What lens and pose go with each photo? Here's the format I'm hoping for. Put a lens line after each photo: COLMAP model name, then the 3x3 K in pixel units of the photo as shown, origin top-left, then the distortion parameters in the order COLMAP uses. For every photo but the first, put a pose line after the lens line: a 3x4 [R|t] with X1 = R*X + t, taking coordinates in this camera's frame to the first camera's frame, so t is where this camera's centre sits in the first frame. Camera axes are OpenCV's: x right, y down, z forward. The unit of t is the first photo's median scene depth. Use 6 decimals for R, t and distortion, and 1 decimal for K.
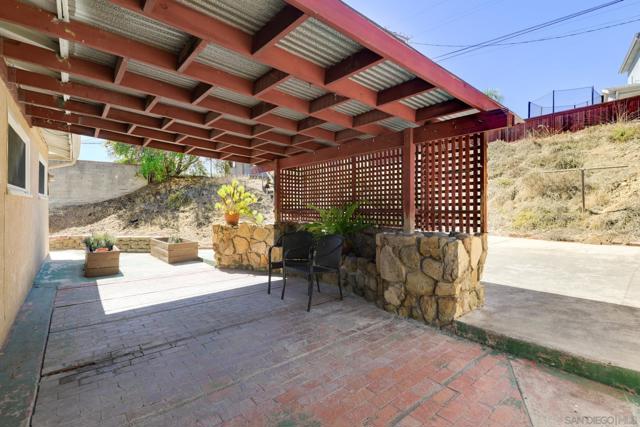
lens RADIAL K [[294.1, 0, 319.3], [0, 294.1, 213.9], [0, 0, 1]] dist [0.003034, -0.001691]
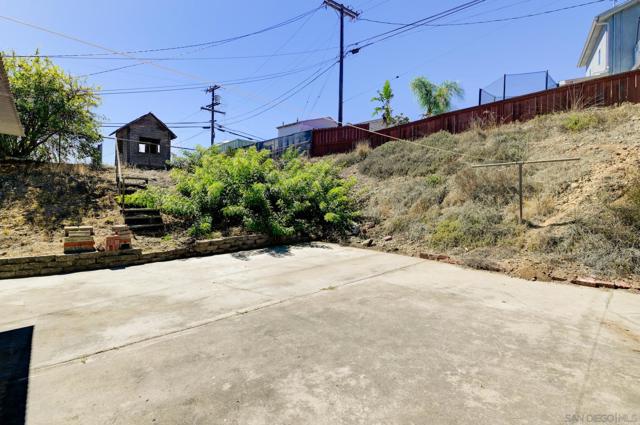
lens RADIAL K [[294.1, 0, 327.1], [0, 294.1, 214.1], [0, 0, 1]] dist [0.003034, -0.001691]
pose [[0.995839, 0.014009, 0.090043, 0.318718], [-0.015012, 0.999833, 0.010469, -0.025363], [-0.089881, -0.011777, 0.995883, 0.290779]]
